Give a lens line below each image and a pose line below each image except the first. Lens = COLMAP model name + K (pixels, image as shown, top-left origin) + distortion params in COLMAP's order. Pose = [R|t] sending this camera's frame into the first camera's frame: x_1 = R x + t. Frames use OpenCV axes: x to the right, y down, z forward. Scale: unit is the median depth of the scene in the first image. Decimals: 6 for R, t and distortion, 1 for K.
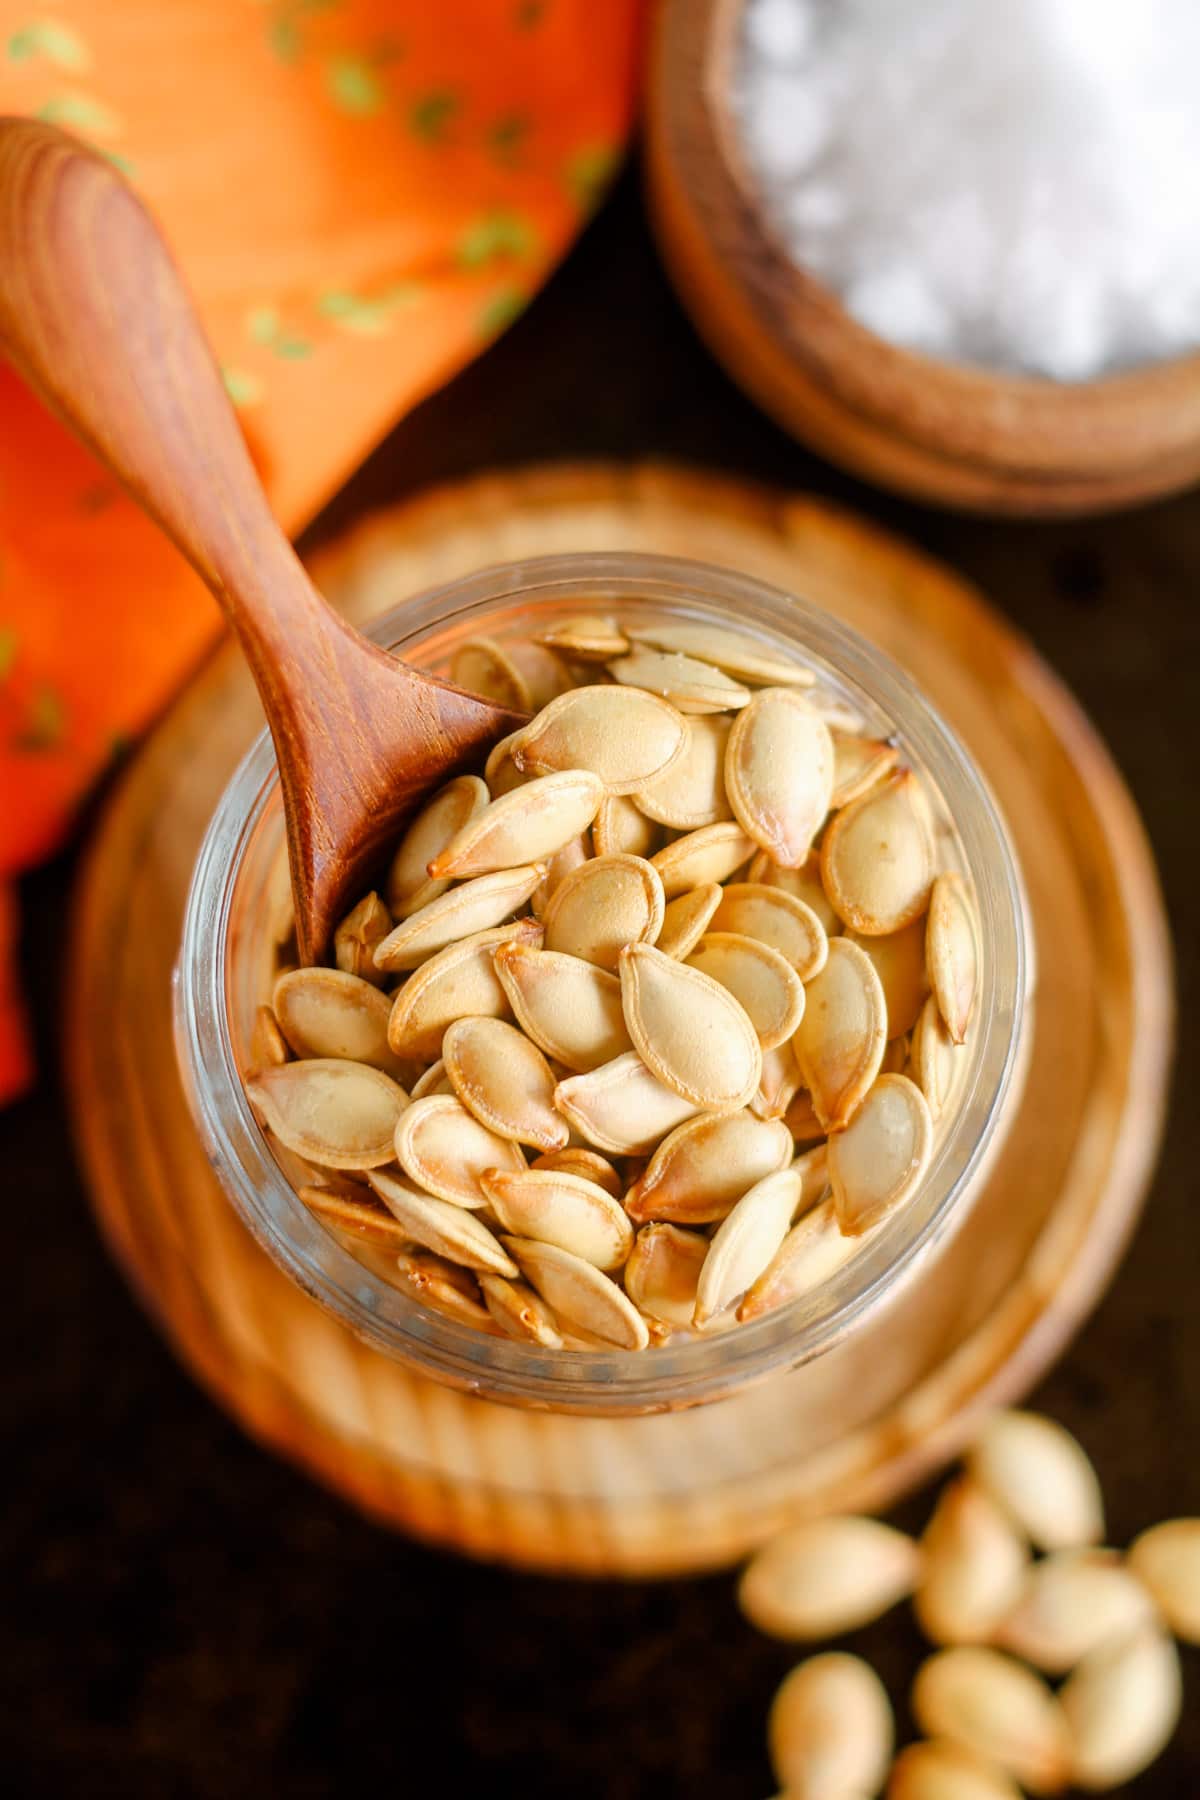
lens RADIAL K [[4728.4, 0, 600.0], [0, 4728.4, 900.0], [0, 0, 1]] dist [-0.054007, -0.125779]
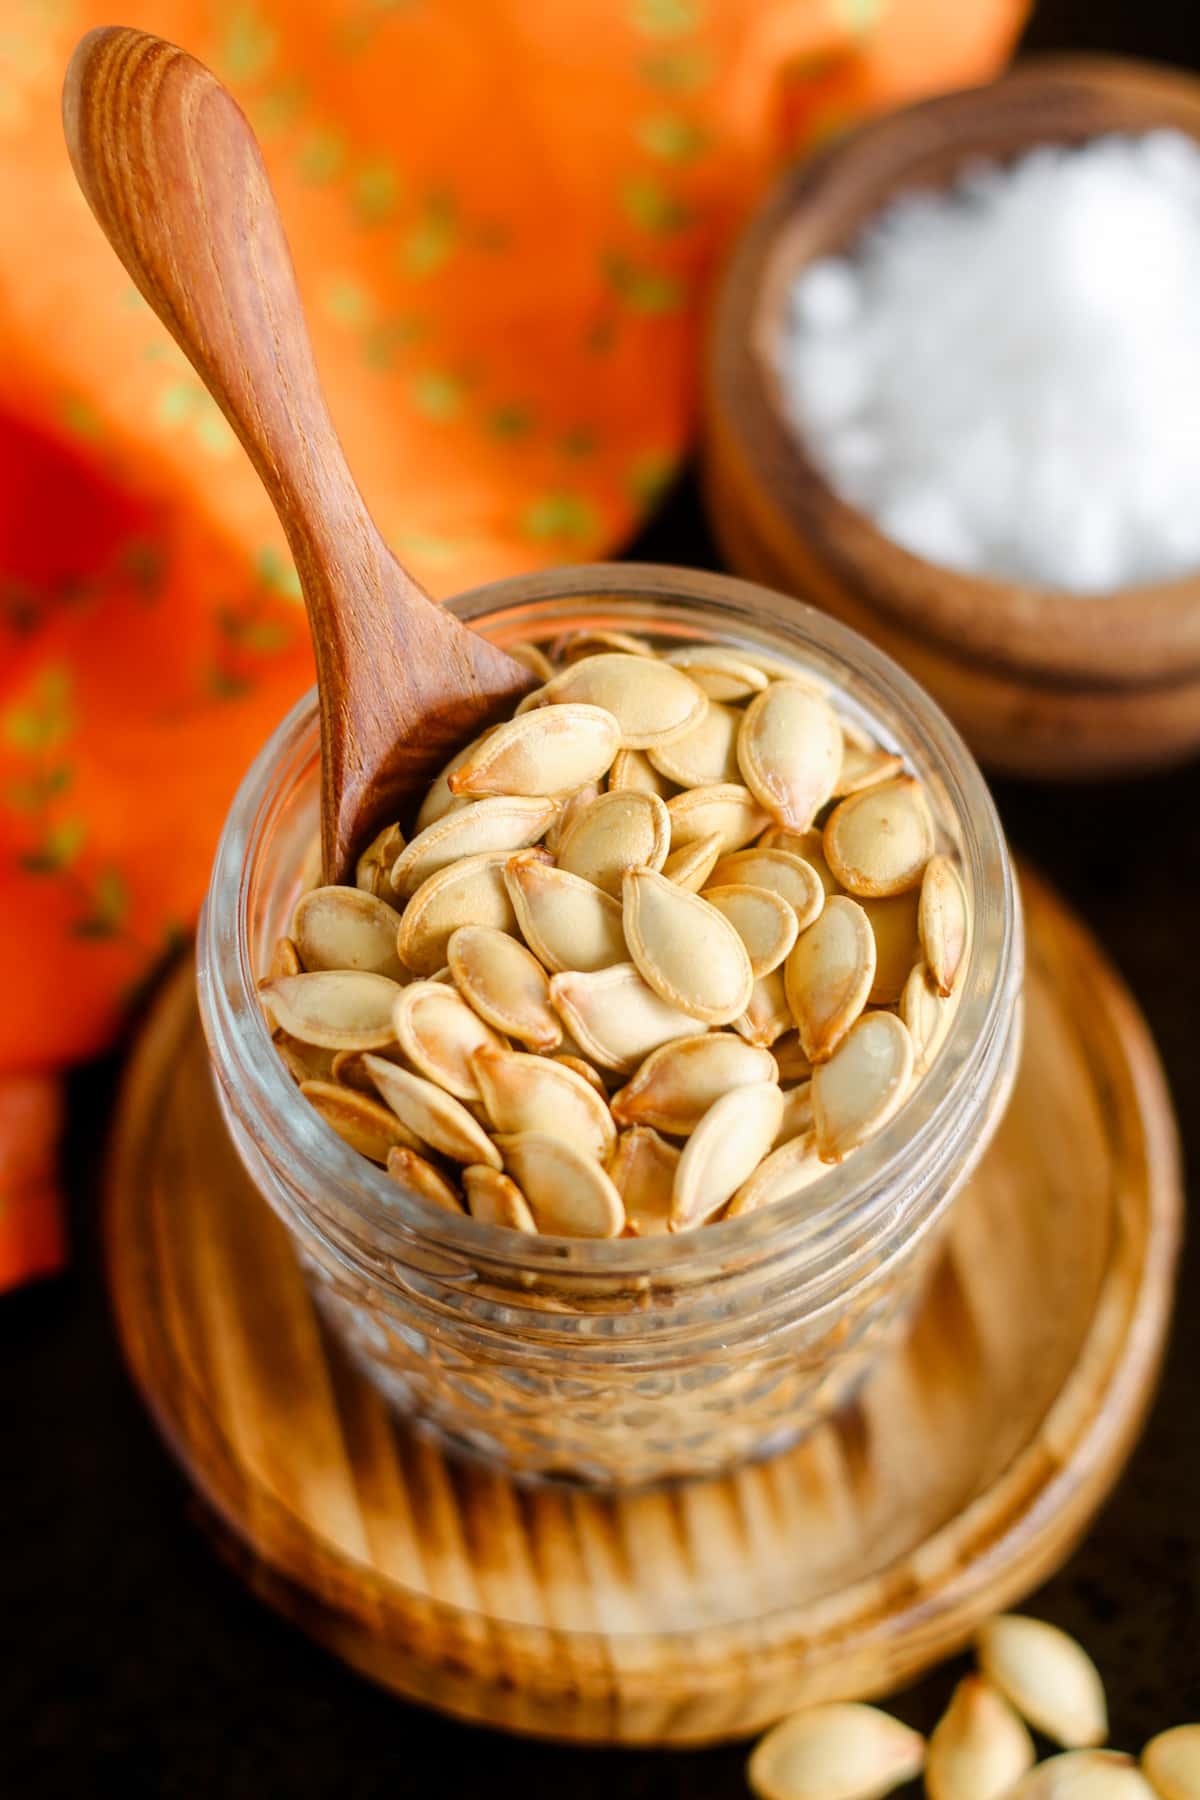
lens RADIAL K [[4728.4, 0, 600.0], [0, 4728.4, 900.0], [0, 0, 1]] dist [-0.054007, -0.125779]
pose [[0.996555, 0.063424, -0.053430, 0.055008], [-0.077947, 0.936330, -0.342360, 0.374360], [0.028314, 0.345346, 0.938048, 0.017724]]
